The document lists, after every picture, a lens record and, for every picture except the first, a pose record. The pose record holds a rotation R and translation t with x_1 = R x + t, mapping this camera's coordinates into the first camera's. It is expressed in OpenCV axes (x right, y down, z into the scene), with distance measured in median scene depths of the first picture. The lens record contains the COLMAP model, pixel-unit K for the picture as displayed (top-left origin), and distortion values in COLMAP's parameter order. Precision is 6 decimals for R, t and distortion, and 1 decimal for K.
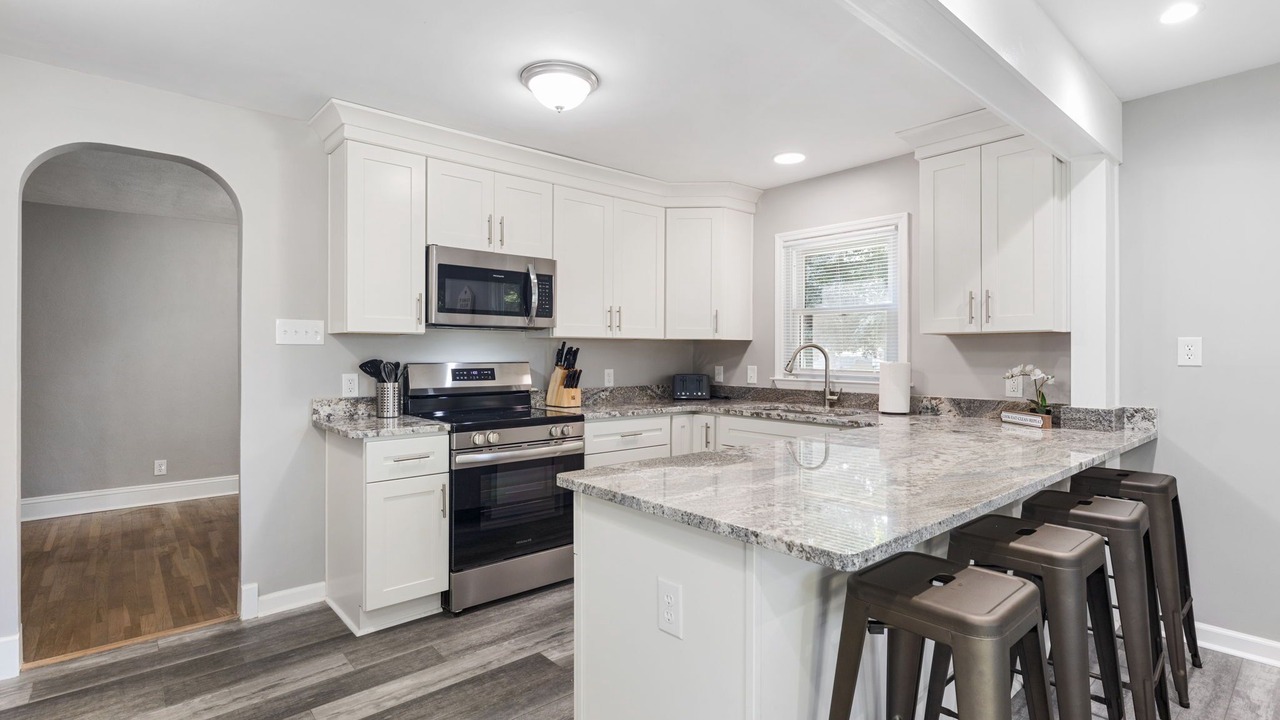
lens RADIAL K [[605.4, 0, 639.4], [0, 605.4, 356.9], [0, 0, 1]] dist [-0.001204, 0.000052]
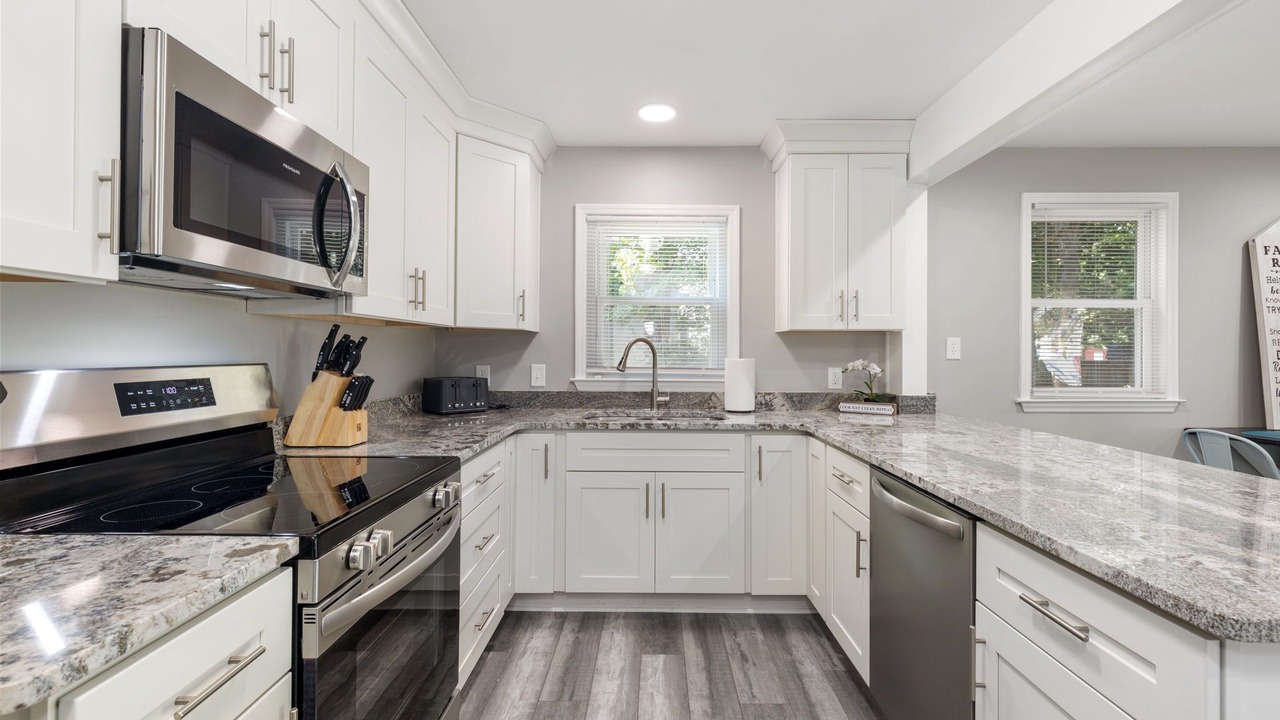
lens RADIAL K [[572.2, 0, 643.3], [0, 572.2, 350.0], [0, 0, 1]] dist [0.001647, 0.000175]
pose [[0.657994, 0.003953, 0.753013, -0.345202], [0.000160, 0.999985, -0.005389, 0.000345], [-0.753023, 0.003666, 0.657984, 0.487412]]
